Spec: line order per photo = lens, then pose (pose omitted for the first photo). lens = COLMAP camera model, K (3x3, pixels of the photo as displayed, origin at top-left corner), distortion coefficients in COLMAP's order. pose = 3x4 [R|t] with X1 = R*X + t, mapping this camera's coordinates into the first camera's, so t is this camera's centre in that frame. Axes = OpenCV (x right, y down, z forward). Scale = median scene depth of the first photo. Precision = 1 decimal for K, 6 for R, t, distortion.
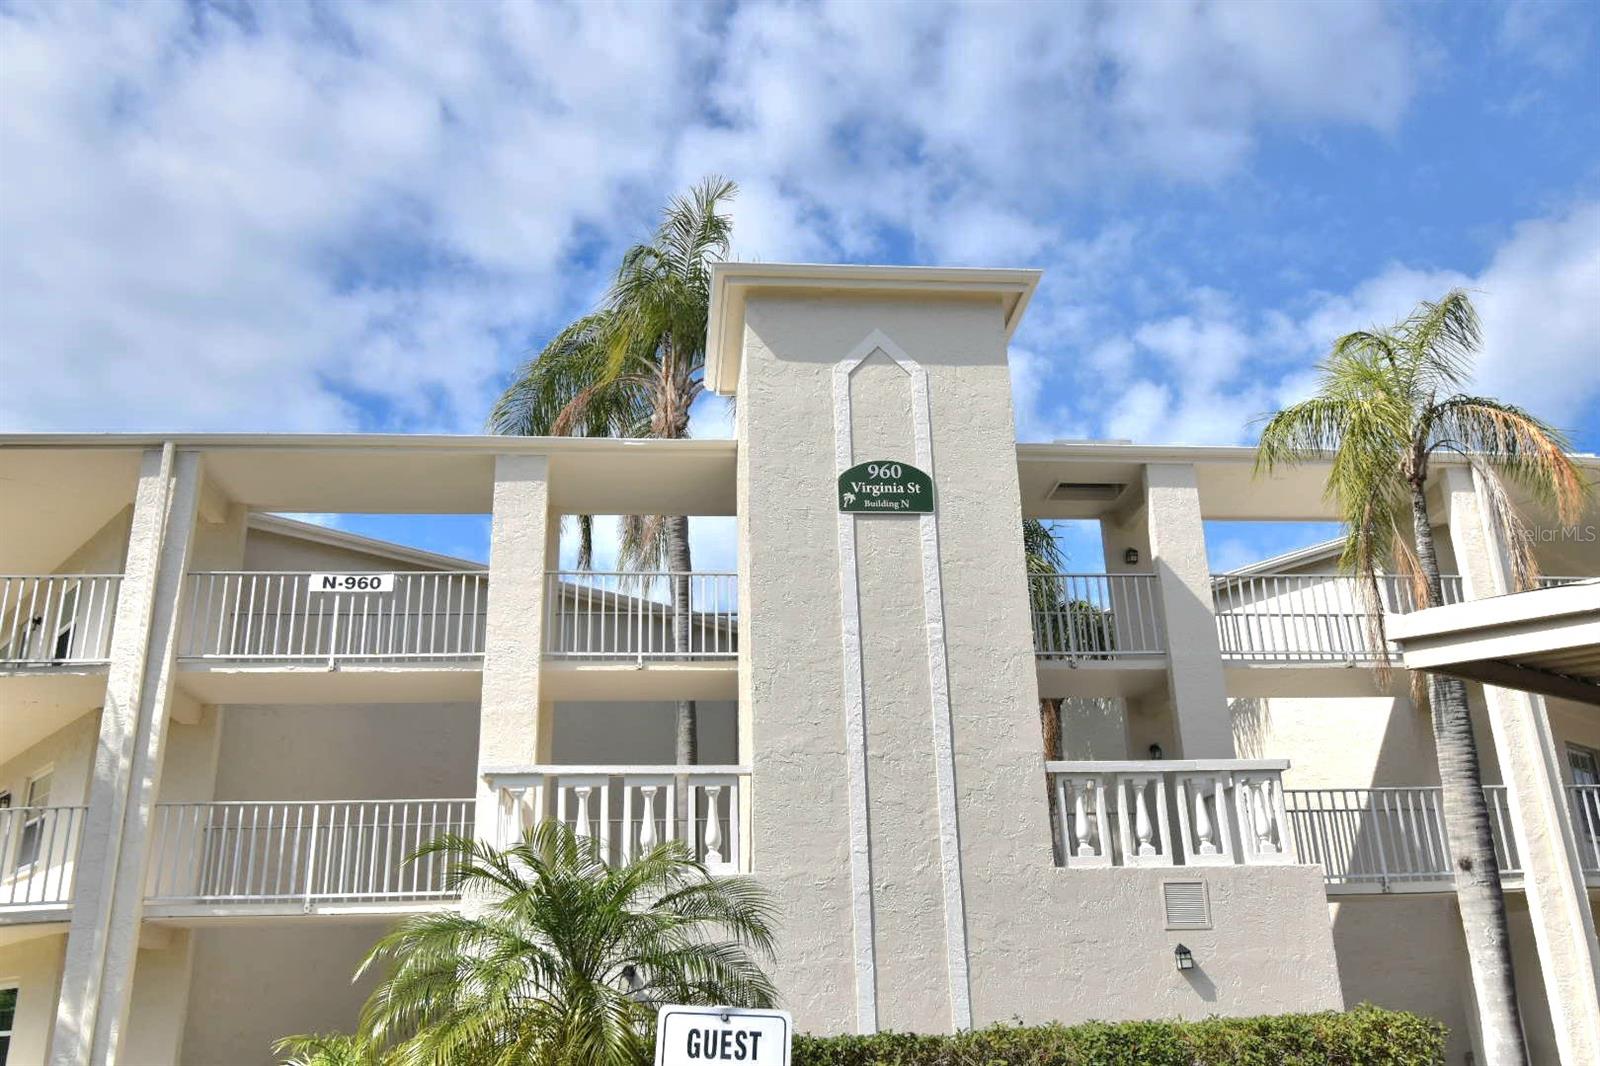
lens RADIAL K [[1321.6, 0, 803.9], [0, 1321.6, 534.9], [0, 0, 1]] dist [0.006102, -0.026307]
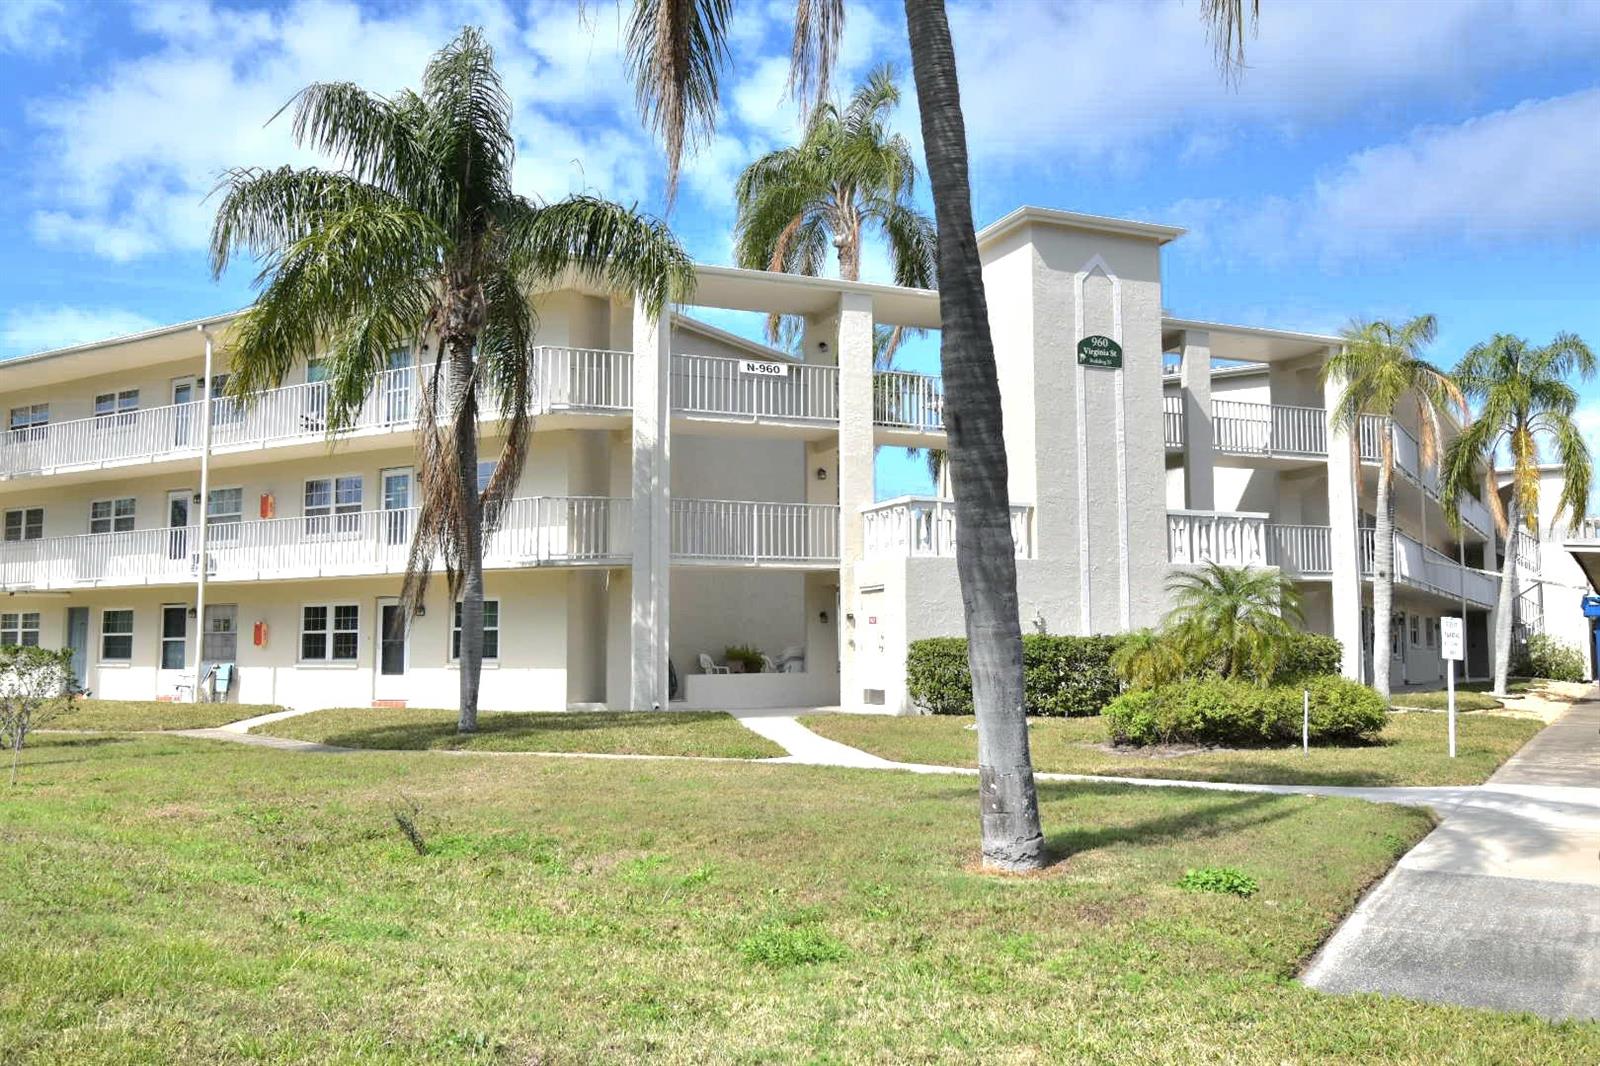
lens RADIAL K [[1321.6, 0, 805.4], [0, 1321.6, 537.0], [0, 0, 1]] dist [0.006102, -0.026307]
pose [[0.957540, 0.052784, 0.283426, -0.808136], [-0.122724, 0.964206, 0.235045, -0.164855], [-0.260874, -0.259848, 0.929744, -0.615674]]
